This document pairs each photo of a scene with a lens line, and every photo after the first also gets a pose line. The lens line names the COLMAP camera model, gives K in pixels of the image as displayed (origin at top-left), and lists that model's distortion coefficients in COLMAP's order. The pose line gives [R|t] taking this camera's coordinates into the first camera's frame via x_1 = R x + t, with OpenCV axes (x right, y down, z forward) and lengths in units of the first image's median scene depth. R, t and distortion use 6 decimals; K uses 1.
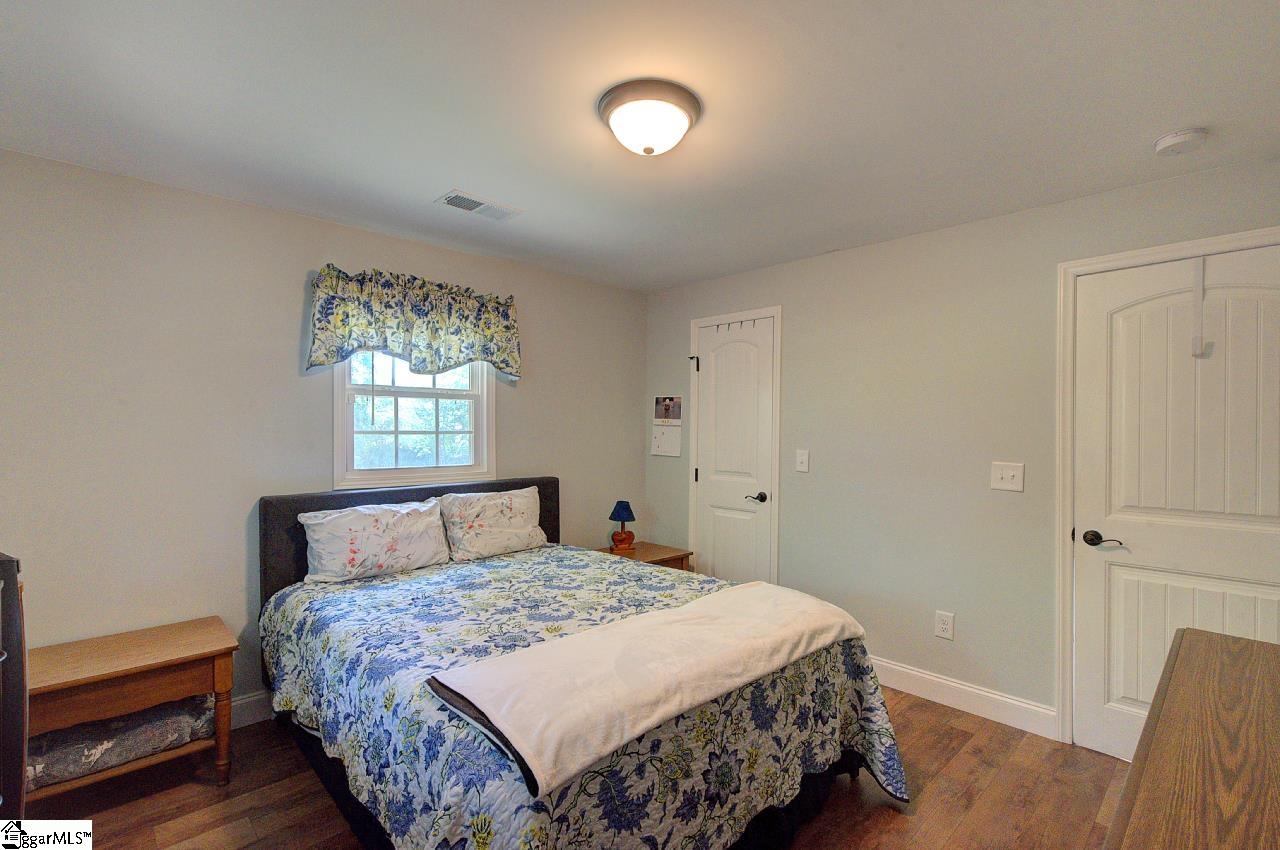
lens RADIAL K [[576.2, 0, 642.6], [0, 576.2, 428.5], [0, 0, 1]] dist [0.005222, 0.000126]
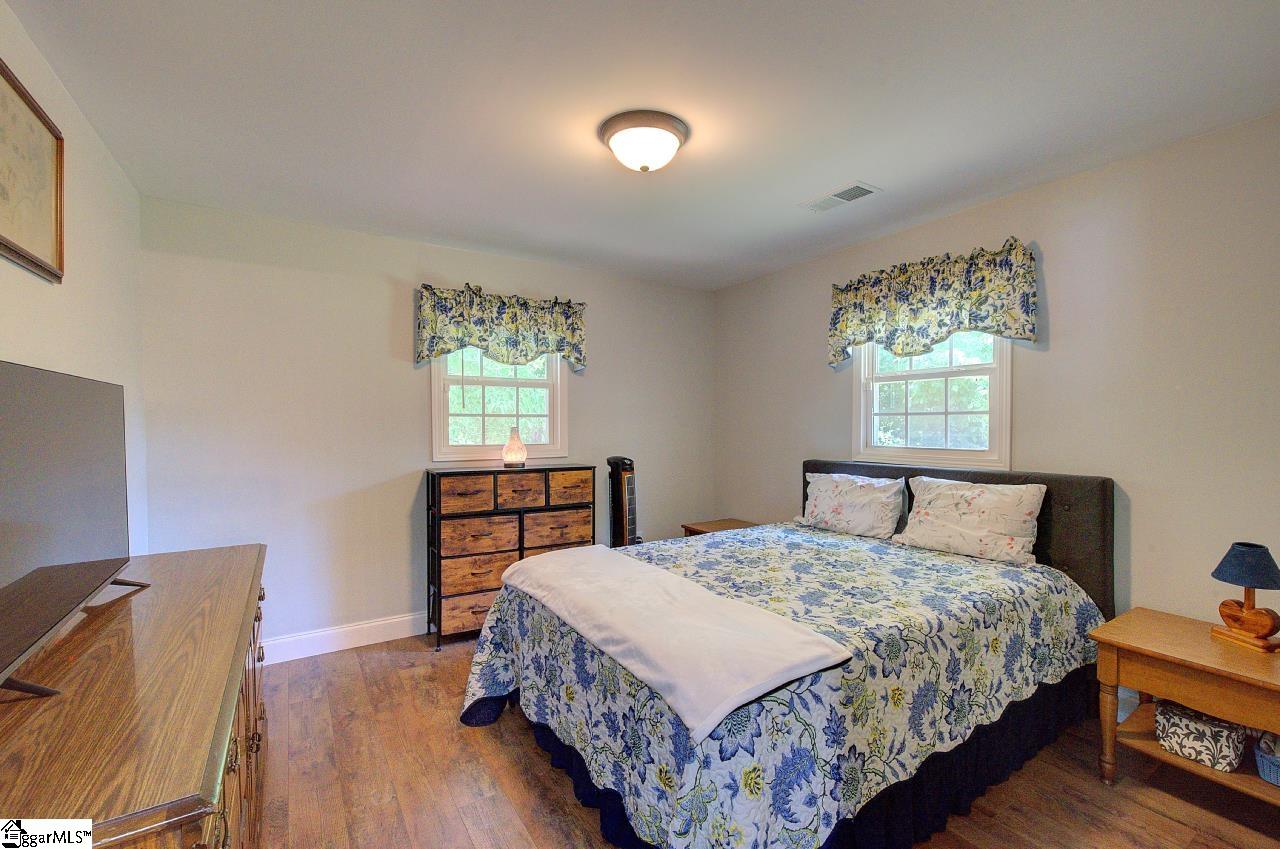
lens RADIAL K [[545.6, 0, 655.8], [0, 545.6, 431.3], [0, 0, 1]] dist [0.003242, -0.000411]
pose [[-0.163535, 0.017577, -0.986381, 0.726039], [0.010538, 0.999815, 0.016070, 0.019816], [0.986481, -0.007766, -0.163690, 0.797392]]
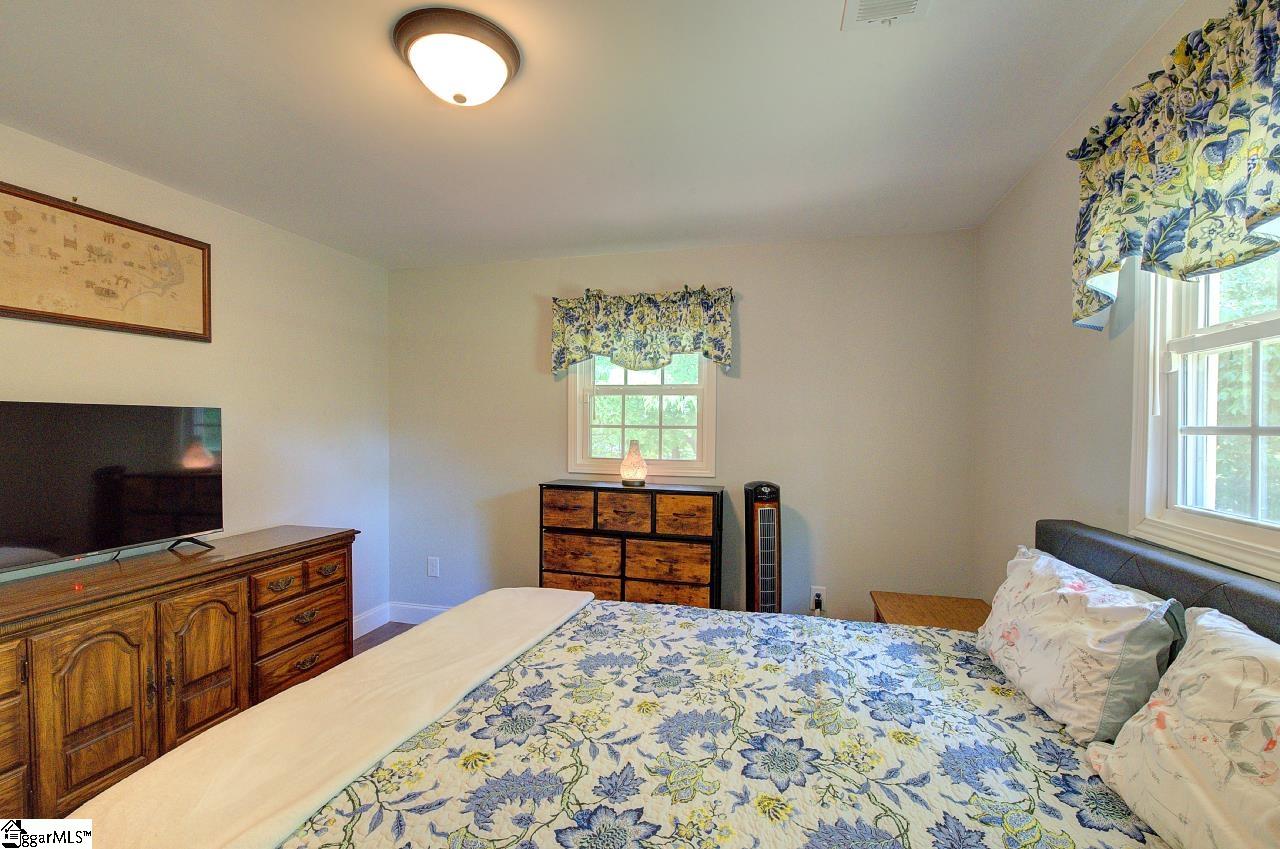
lens RADIAL K [[545.6, 0, 642.9], [0, 545.6, 435.3], [0, 0, 1]] dist [0.003242, -0.000411]
pose [[-0.834153, -0.000679, -0.551533, 0.148115], [-0.004585, 0.999973, 0.005704, 0.010911], [0.551514, 0.007287, -0.834134, 1.216501]]
